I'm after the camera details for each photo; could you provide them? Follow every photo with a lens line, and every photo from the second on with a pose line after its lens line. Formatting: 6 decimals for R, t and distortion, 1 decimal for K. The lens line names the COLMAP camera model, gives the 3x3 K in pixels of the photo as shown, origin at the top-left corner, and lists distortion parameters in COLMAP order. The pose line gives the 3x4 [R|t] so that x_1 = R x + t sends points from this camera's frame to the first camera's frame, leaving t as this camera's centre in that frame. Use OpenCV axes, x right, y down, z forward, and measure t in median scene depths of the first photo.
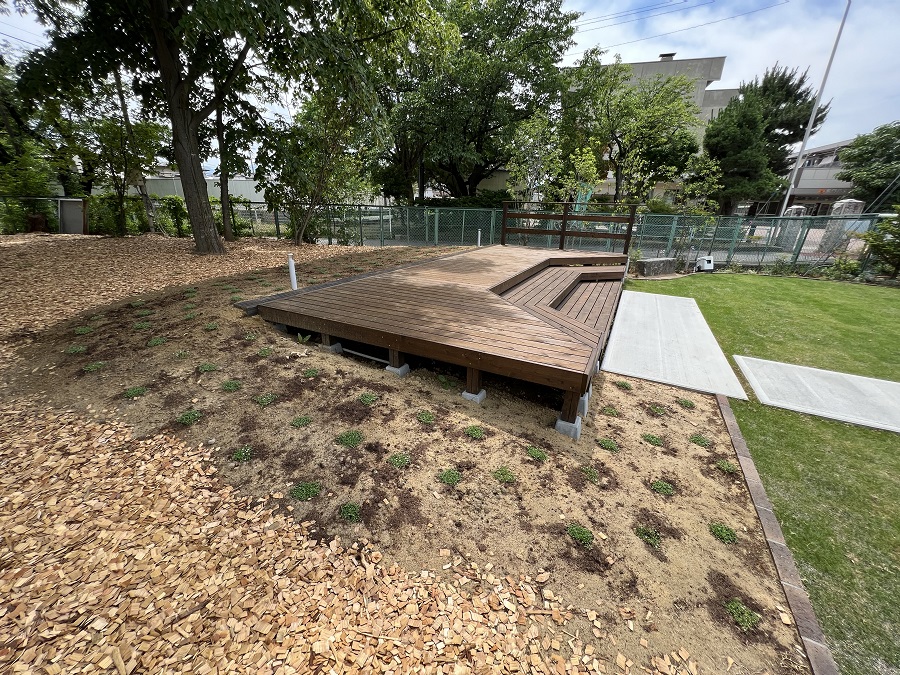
lens RADIAL K [[366.0, 0, 450.0], [0, 366.0, 337.5], [0, 0, 1]] dist [0.000644, 0.000078]
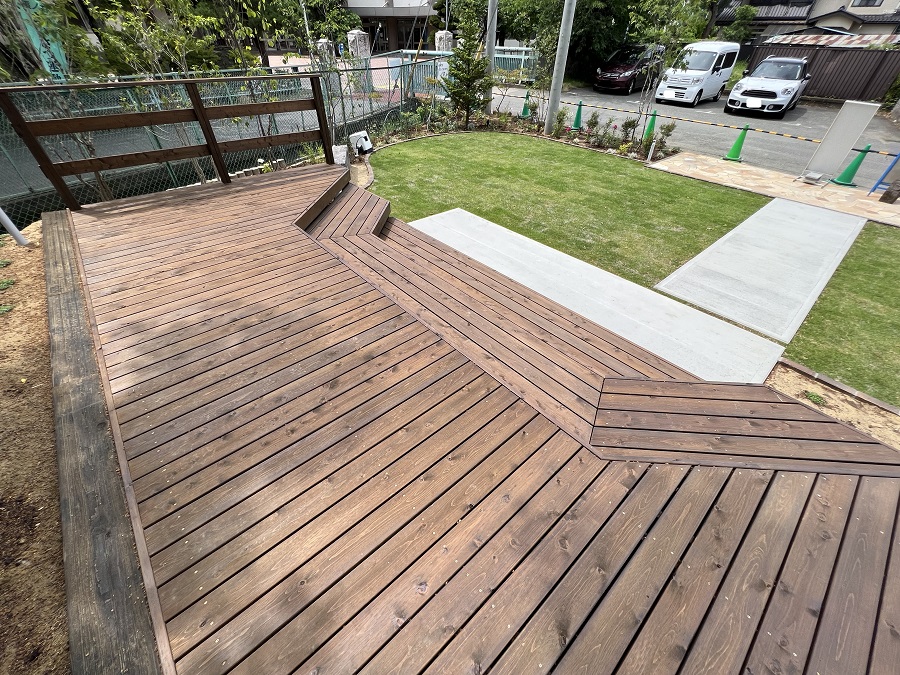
lens RADIAL K [[366.0, 0, 450.0], [0, 366.0, 337.5], [0, 0, 1]] dist [0.000644, 0.000078]
pose [[0.386703, -0.604818, 0.696173, -0.178386], [0.308905, 0.796243, 0.520168, -0.509118], [-0.868929, 0.013901, 0.494741, 0.992459]]
